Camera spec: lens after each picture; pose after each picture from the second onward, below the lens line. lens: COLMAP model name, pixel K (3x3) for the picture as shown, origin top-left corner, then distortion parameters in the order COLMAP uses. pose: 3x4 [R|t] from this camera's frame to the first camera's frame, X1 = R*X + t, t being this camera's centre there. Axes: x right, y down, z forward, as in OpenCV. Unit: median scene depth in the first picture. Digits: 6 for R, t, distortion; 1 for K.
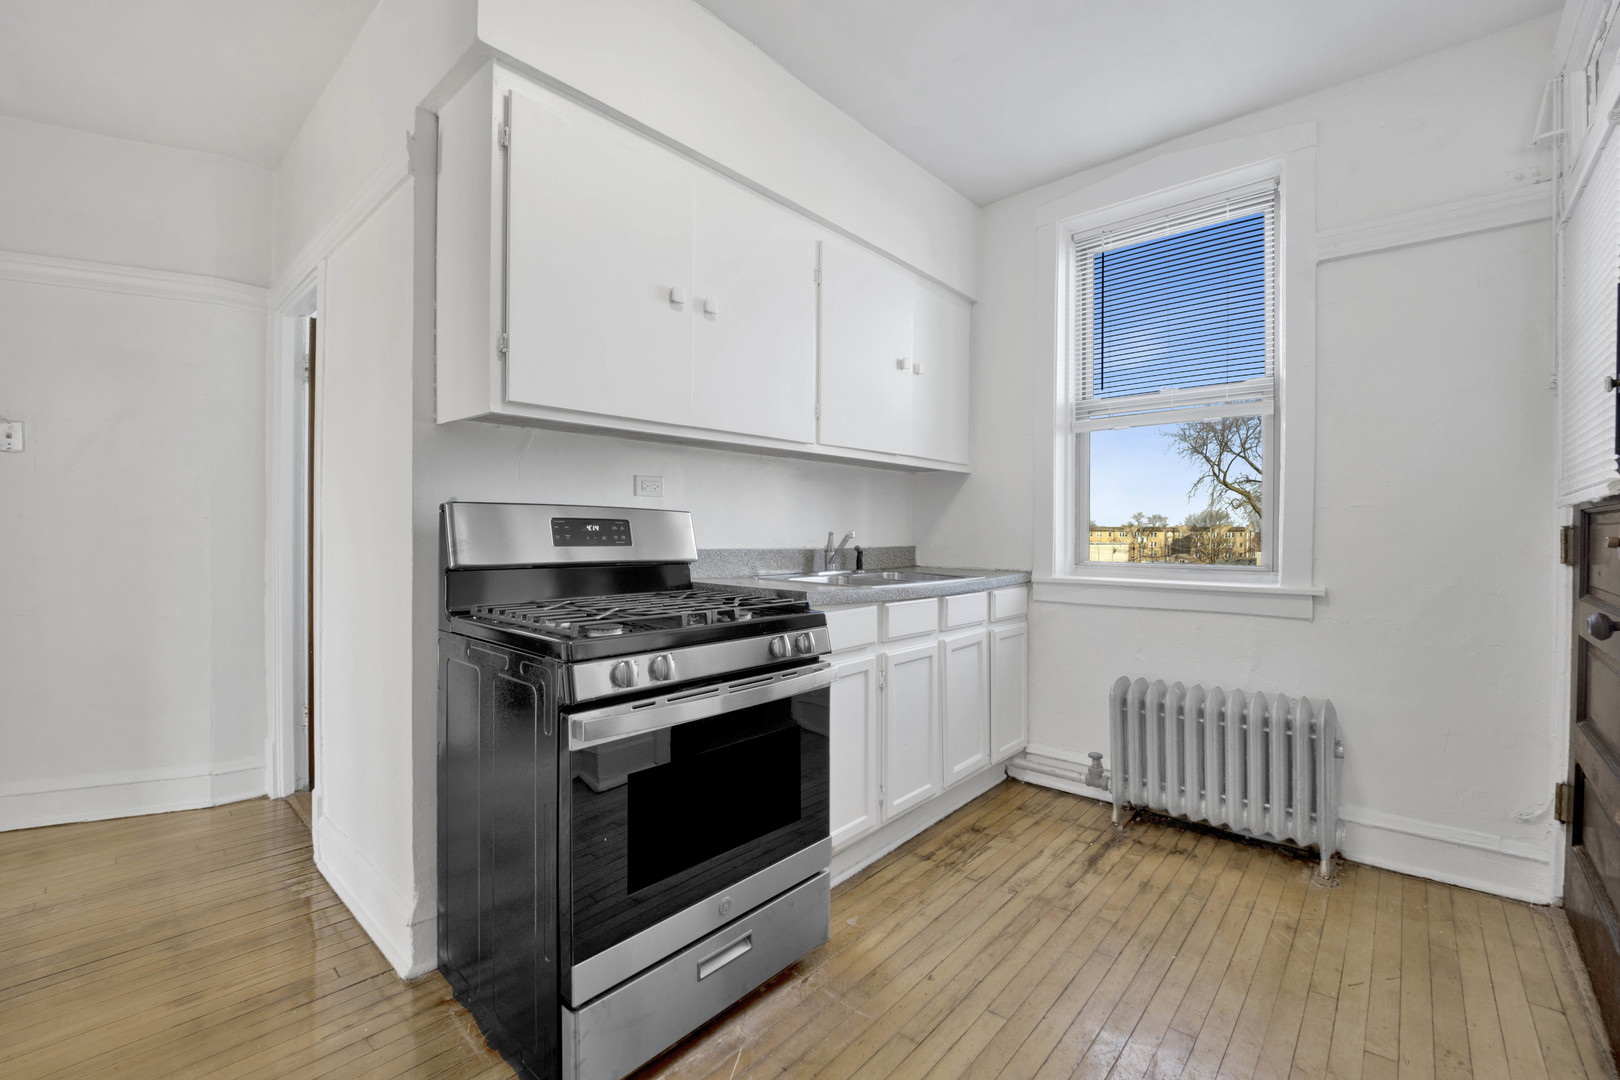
lens RADIAL K [[680.6, 0, 803.0], [0, 680.6, 535.7], [0, 0, 1]] dist [0.010112, -0.000117]
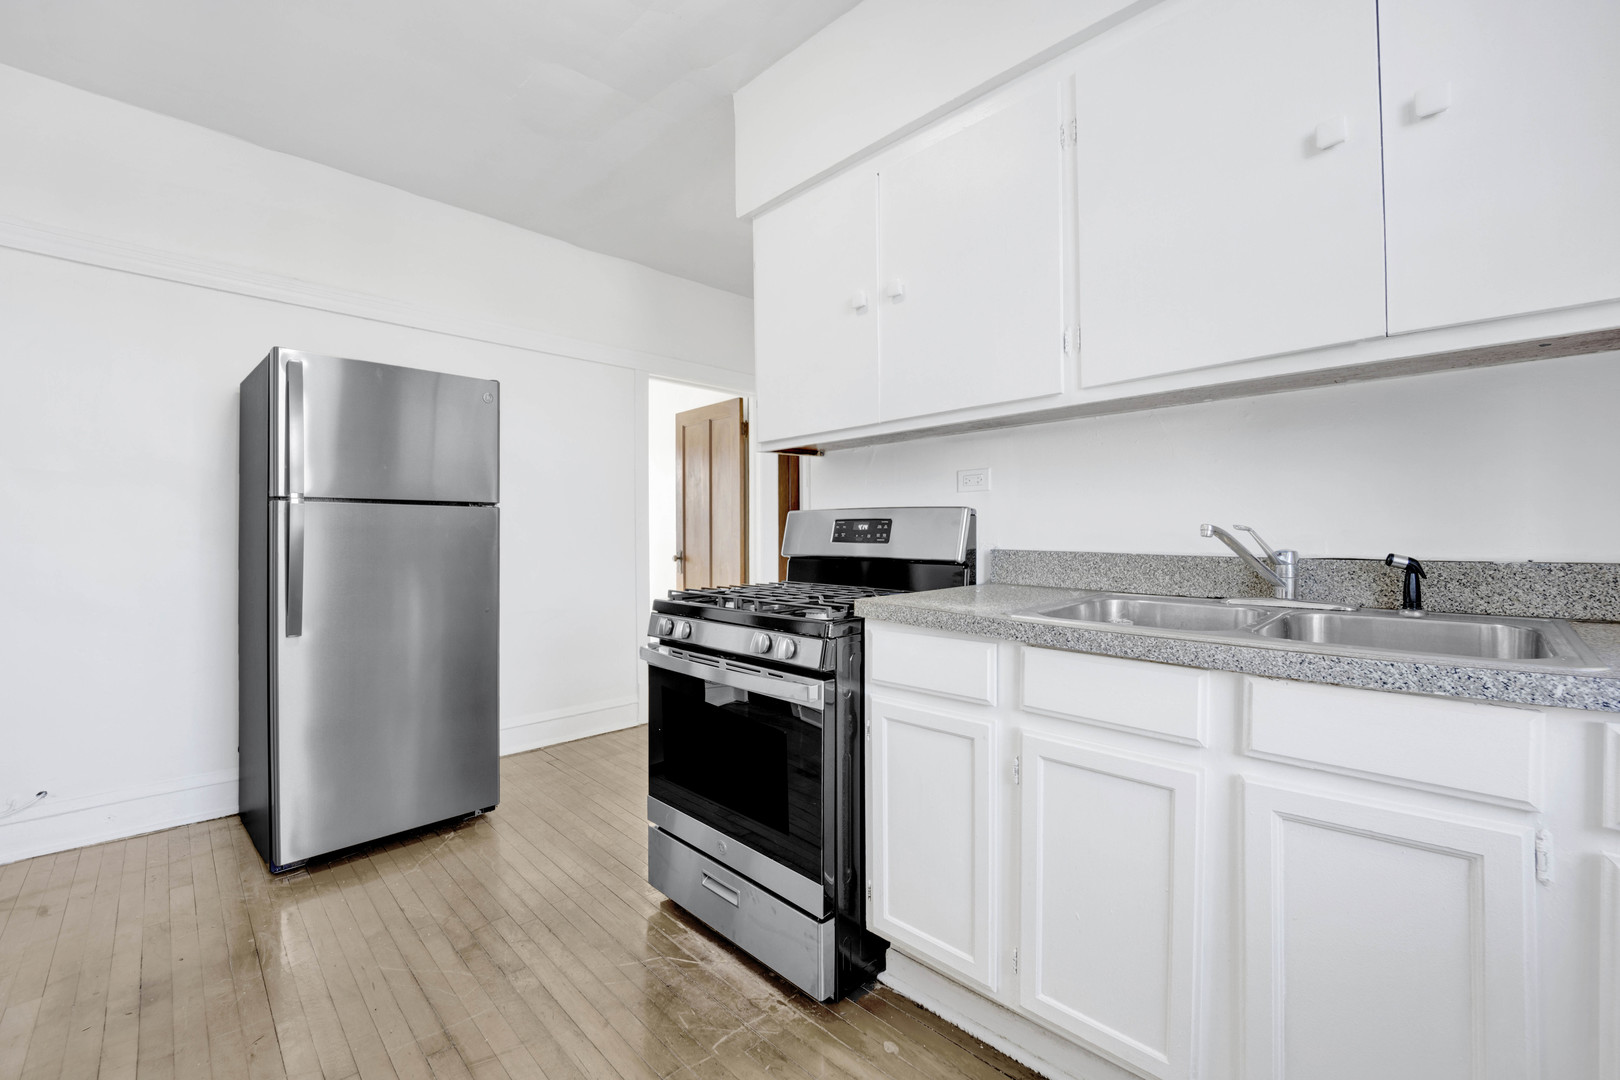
lens RADIAL K [[680.6, 0, 802.8], [0, 680.6, 536.5], [0, 0, 1]] dist [0.010112, -0.000117]
pose [[-0.064769, 0.001669, -0.997899, 0.812065], [0.000513, 0.999999, 0.001639, 0.002383], [0.997900, -0.000405, -0.064770, 0.937484]]
